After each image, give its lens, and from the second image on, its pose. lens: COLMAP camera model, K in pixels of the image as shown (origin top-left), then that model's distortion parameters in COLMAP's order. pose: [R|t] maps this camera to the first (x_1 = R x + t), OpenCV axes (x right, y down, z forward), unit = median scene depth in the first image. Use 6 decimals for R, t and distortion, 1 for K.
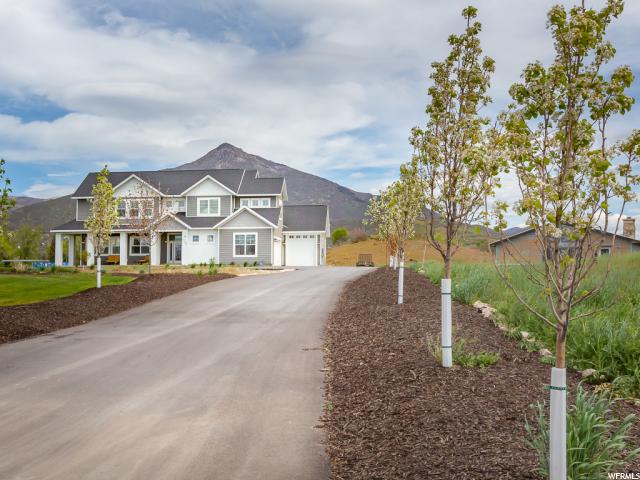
lens RADIAL K [[694.5, 0, 296.6], [0, 694.5, 250.9], [0, 0, 1]] dist [0.063501, 0.000000]
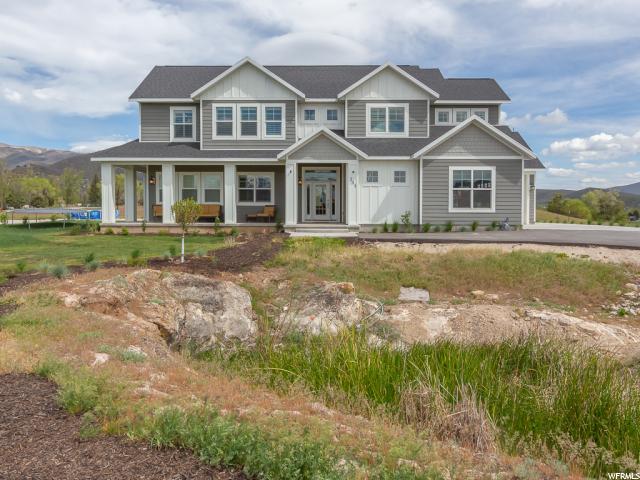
lens RADIAL K [[484.7, 0, 317.8], [0, 484.7, 233.4], [0, 0, 1]] dist [0.037754, -0.004444]
pose [[0.994299, 0.004168, 0.106544, -0.222281], [-0.012327, 0.997029, 0.076038, -0.001915], [-0.105911, -0.076918, 0.991396, 0.612526]]
